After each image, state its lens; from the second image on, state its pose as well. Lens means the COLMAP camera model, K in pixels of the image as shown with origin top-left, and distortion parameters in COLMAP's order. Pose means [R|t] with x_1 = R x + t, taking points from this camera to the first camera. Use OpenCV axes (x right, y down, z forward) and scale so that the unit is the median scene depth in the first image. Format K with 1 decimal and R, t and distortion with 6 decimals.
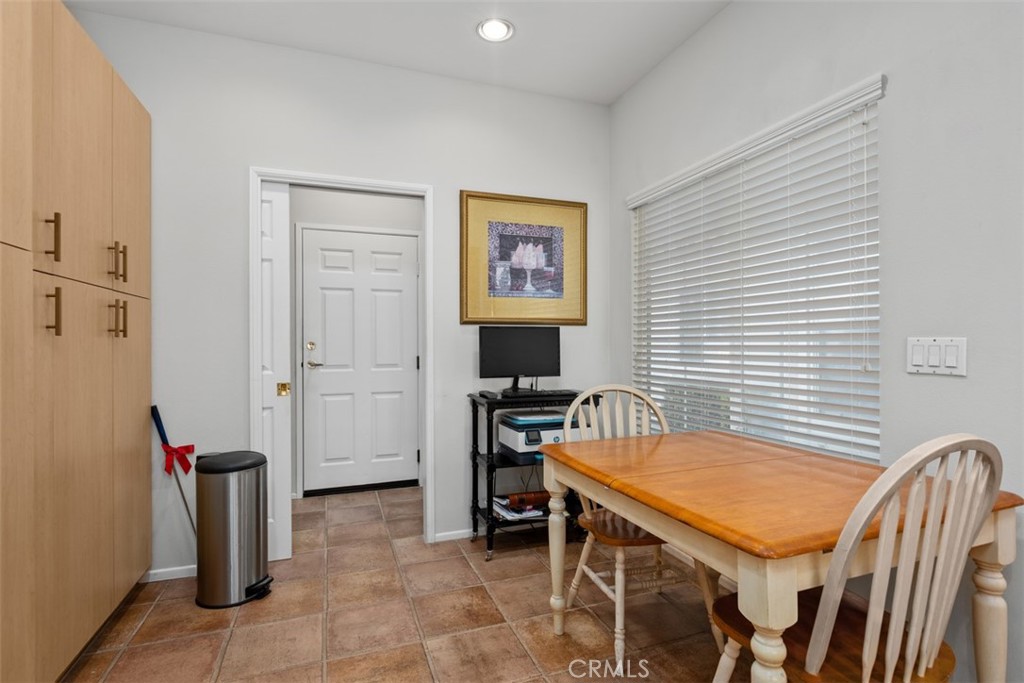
lens RADIAL K [[501.5, 0, 518.9], [0, 501.5, 344.2], [0, 0, 1]] dist [-0.006712, -0.000949]
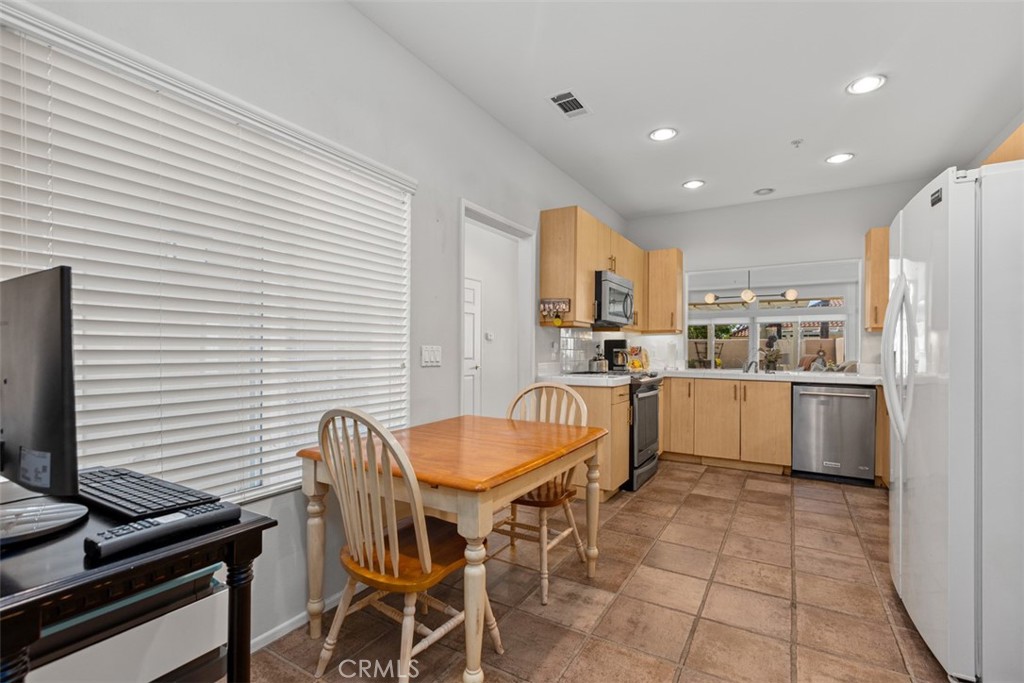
lens RADIAL K [[458.9, 0, 512.5], [0, 458.9, 345.1], [0, 0, 1]] dist [0.001945, -0.001977]
pose [[-0.616069, 0.010272, 0.787625, -0.420372], [0.001295, 0.999927, -0.012028, 0.002201], [-0.787691, -0.006390, -0.616037, 1.097194]]
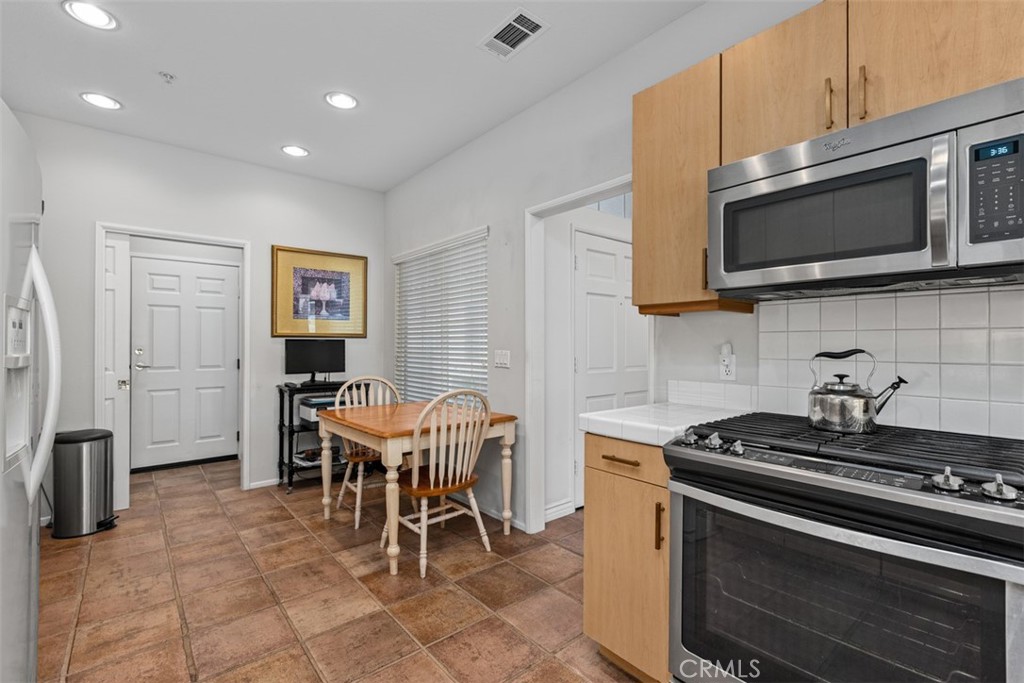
lens RADIAL K [[458.9, 0, 520.8], [0, 458.9, 343.4], [0, 0, 1]] dist [0.001945, -0.001977]
pose [[0.941000, 0.005784, 0.338356, 0.132170], [-0.004010, 0.999974, -0.005943, -0.020236], [-0.338382, 0.004236, 0.940999, -0.573906]]
